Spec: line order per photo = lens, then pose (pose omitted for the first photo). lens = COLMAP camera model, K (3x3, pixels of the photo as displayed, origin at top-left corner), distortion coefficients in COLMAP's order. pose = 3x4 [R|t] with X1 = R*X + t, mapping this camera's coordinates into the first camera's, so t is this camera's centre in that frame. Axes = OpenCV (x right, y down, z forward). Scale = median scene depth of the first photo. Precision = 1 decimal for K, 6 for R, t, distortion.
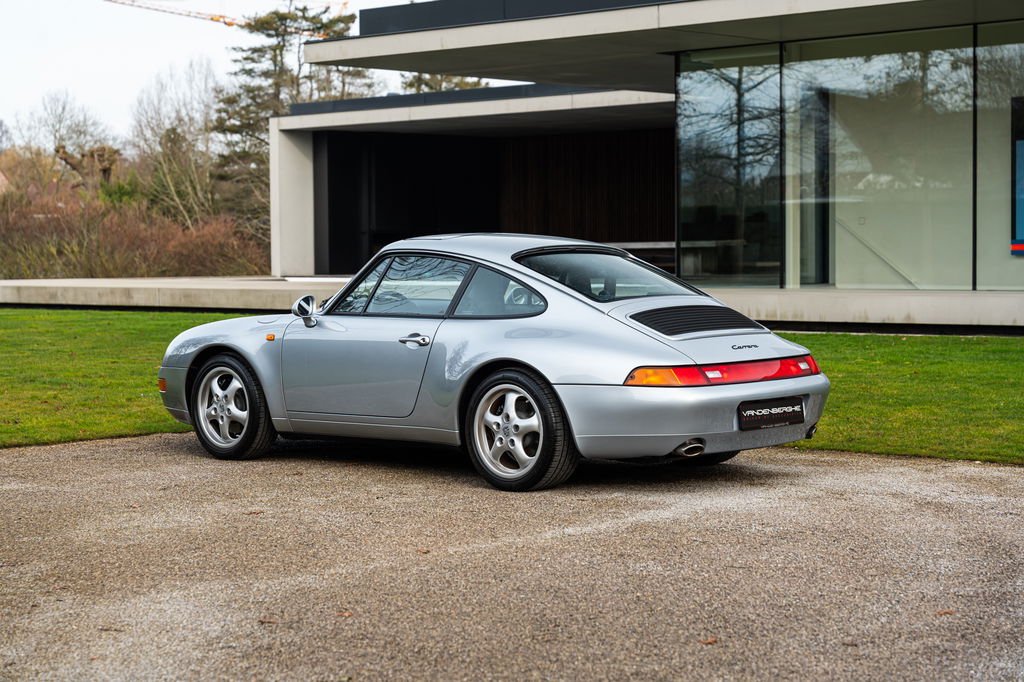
lens RADIAL K [[2064.8, 0, 512.0], [0, 2064.8, 341.0], [0, 0, 1]] dist [0.038013, 0.152589]
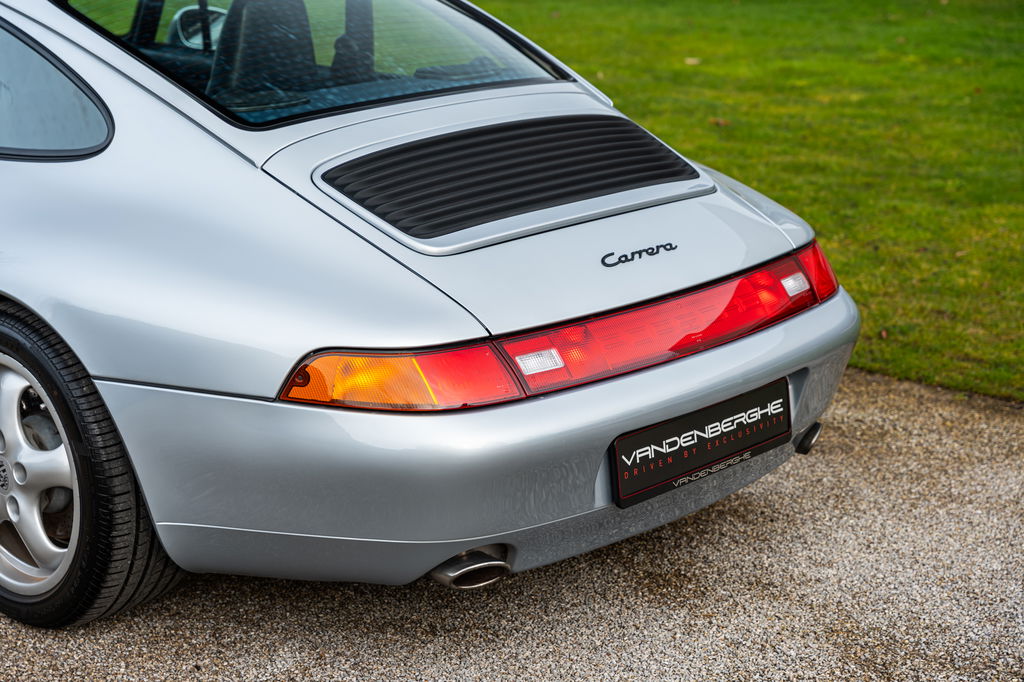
lens RADIAL K [[2064.8, 0, 512.0], [0, 2064.8, 341.0], [0, 0, 1]] dist [0.038013, 0.152589]
pose [[0.999942, 0.005419, 0.009308, 0.087309], [-0.007208, 0.978858, 0.204414, -0.057816], [-0.008003, -0.204469, 0.978840, 0.639003]]
